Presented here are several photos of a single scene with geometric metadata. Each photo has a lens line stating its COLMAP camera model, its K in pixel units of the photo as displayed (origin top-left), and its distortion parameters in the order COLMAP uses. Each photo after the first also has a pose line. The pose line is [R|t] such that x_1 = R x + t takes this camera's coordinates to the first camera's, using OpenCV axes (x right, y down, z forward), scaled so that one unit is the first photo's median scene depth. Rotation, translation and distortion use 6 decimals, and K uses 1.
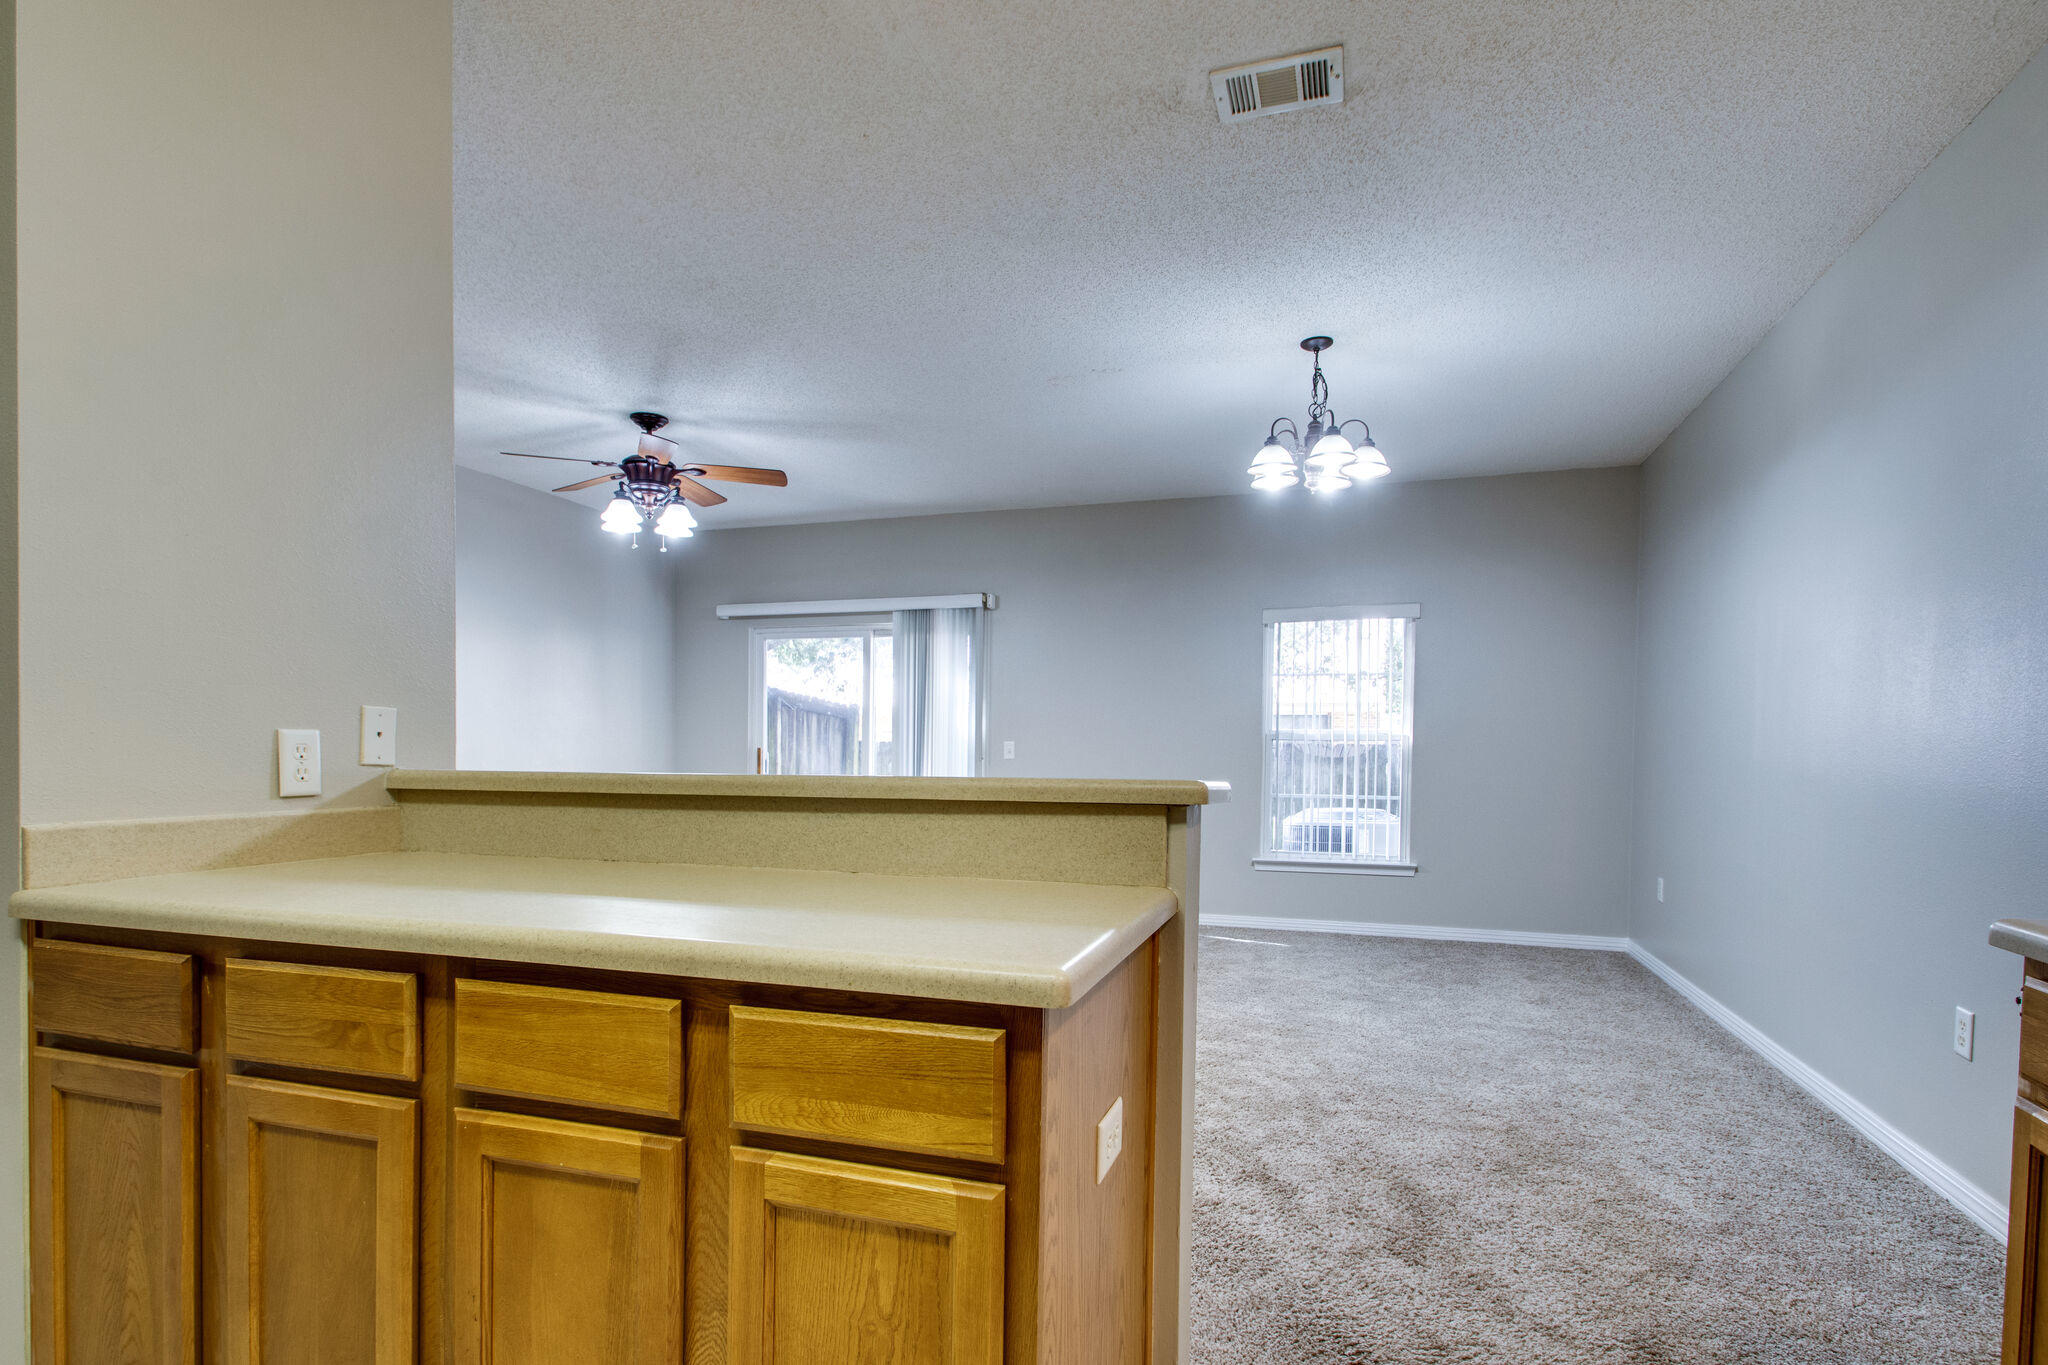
lens RADIAL K [[1028.0, 0, 1020.2], [0, 1028.0, 763.5], [0, 0, 1]] dist [0.001569, -0.000053]
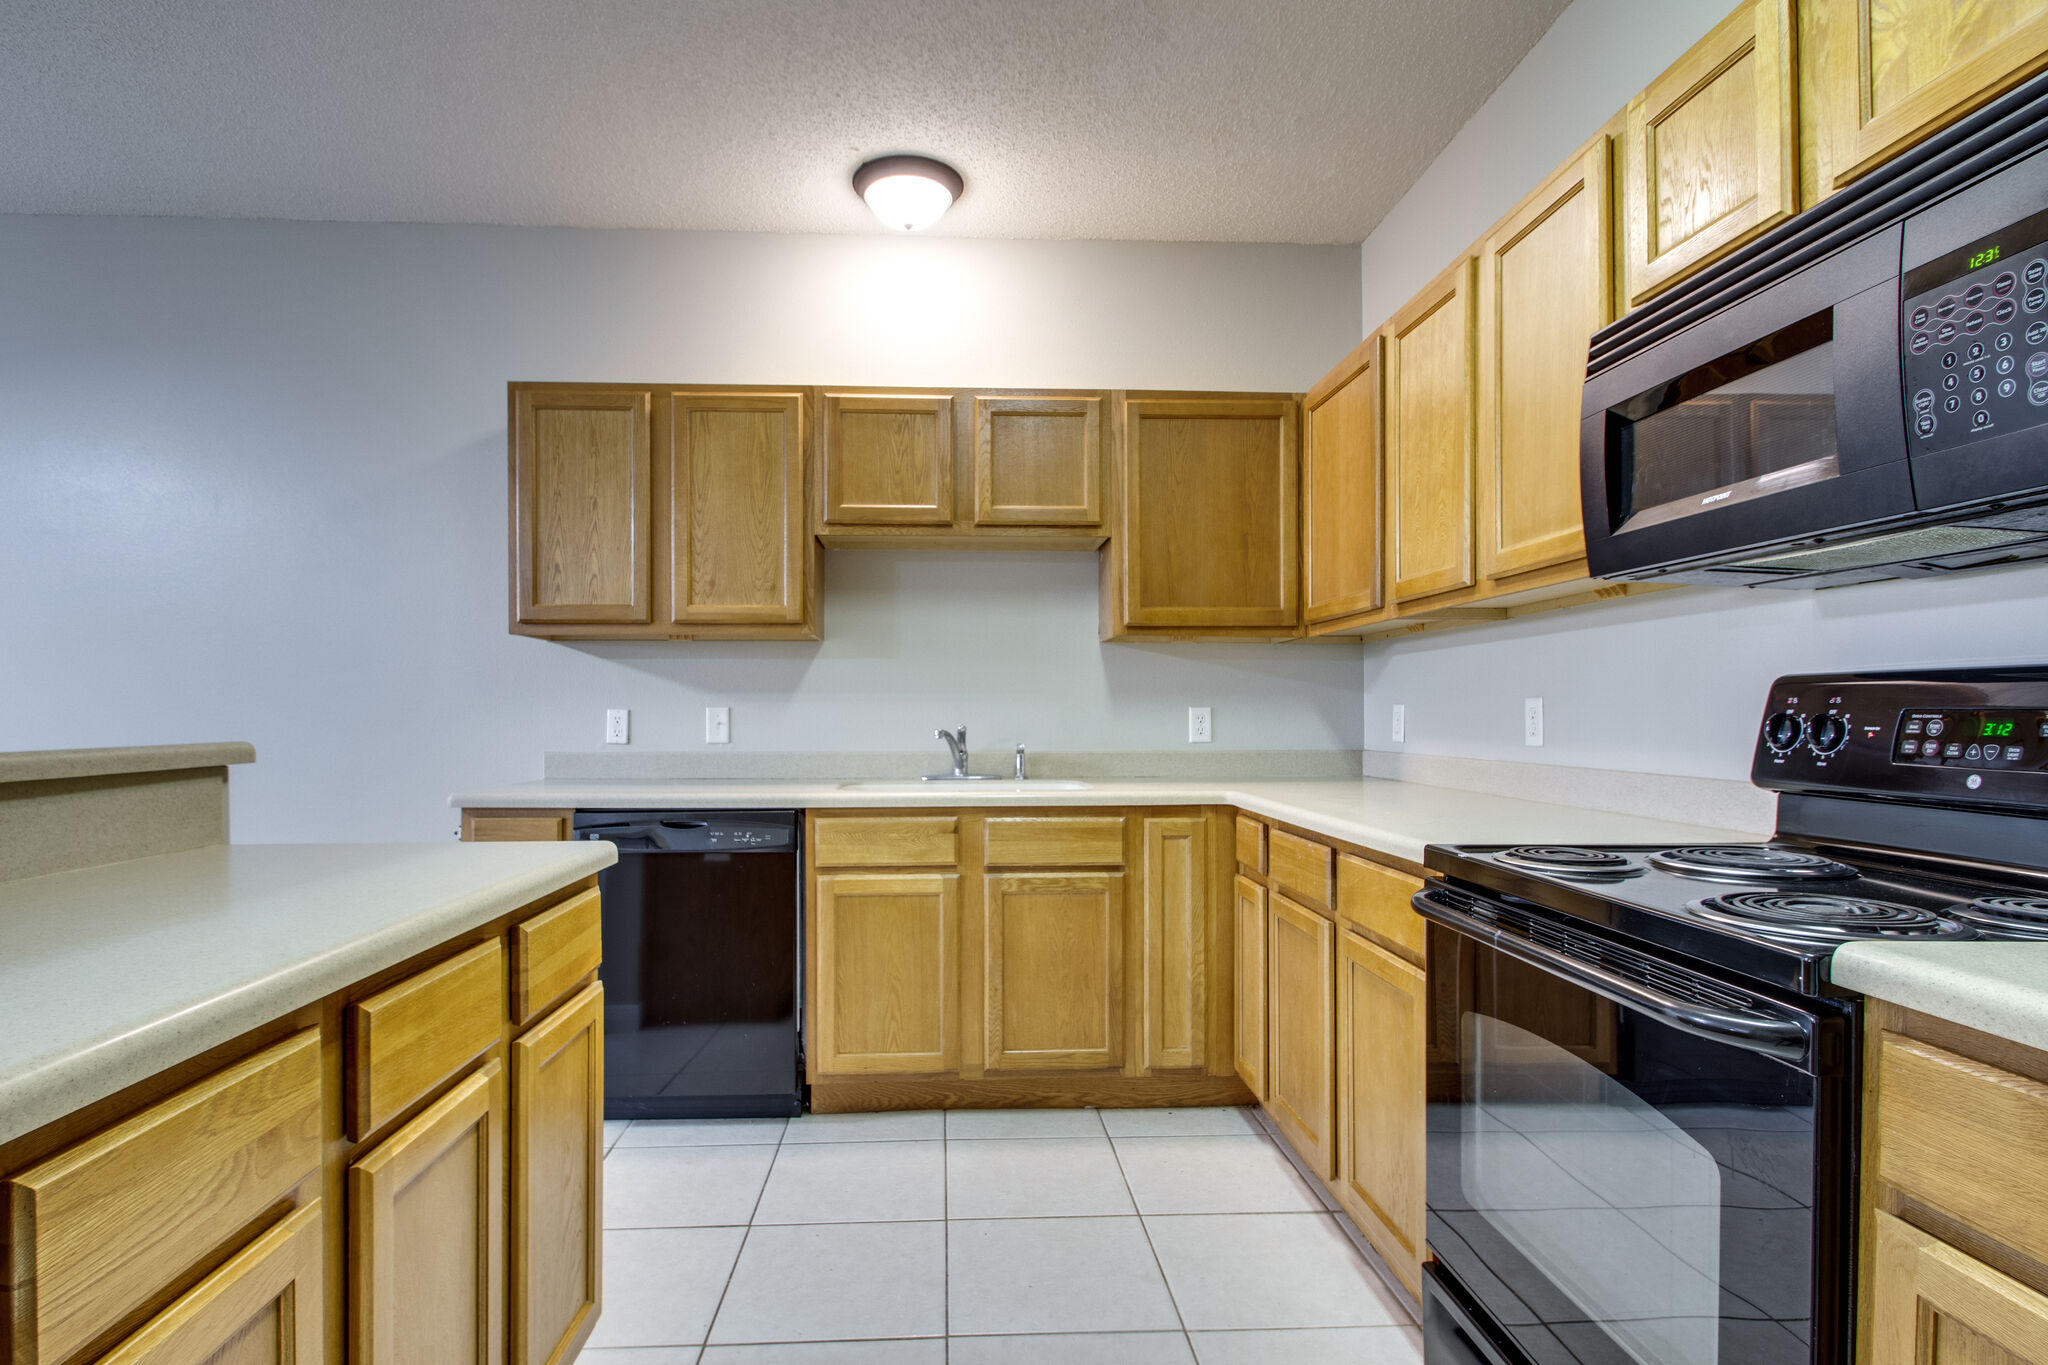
lens RADIAL K [[1015.9, 0, 993.0], [0, 1015.9, 718.3], [0, 0, 1]] dist [0.004652, -0.001443]
pose [[-0.357875, -0.008845, 0.933728, -1.381576], [0.014406, 0.999784, 0.014992, -0.016250], [-0.933658, 0.018816, -0.357670, 0.774152]]
